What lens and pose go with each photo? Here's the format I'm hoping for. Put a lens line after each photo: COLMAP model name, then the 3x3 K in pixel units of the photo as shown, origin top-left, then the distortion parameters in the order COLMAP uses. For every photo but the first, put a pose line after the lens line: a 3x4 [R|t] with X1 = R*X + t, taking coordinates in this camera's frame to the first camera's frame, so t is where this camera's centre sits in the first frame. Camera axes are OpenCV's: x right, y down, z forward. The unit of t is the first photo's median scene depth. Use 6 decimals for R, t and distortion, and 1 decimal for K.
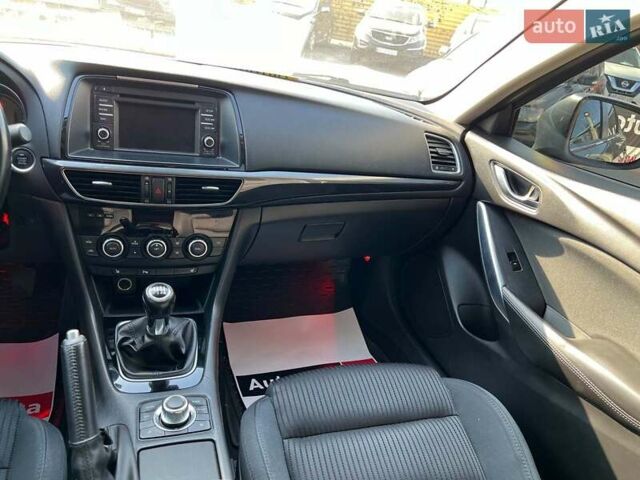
lens RADIAL K [[493.3, 0, 324.3], [0, 493.3, 243.6], [0, 0, 1]] dist [0.034087, -0.036977]
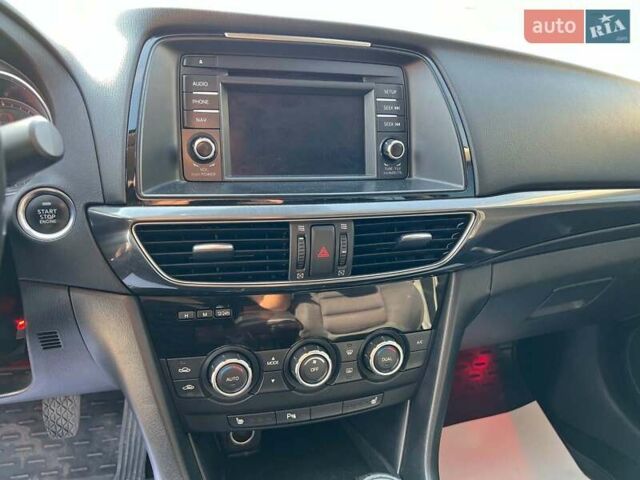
lens RADIAL K [[493.3, 0, 318.3], [0, 493.3, 241.7], [0, 0, 1]] dist [0.034087, -0.036977]
pose [[0.992988, -0.098909, -0.064751, -0.305075], [0.091254, 0.989502, -0.112068, -0.063007], [0.075156, 0.105373, 0.991589, 0.521328]]
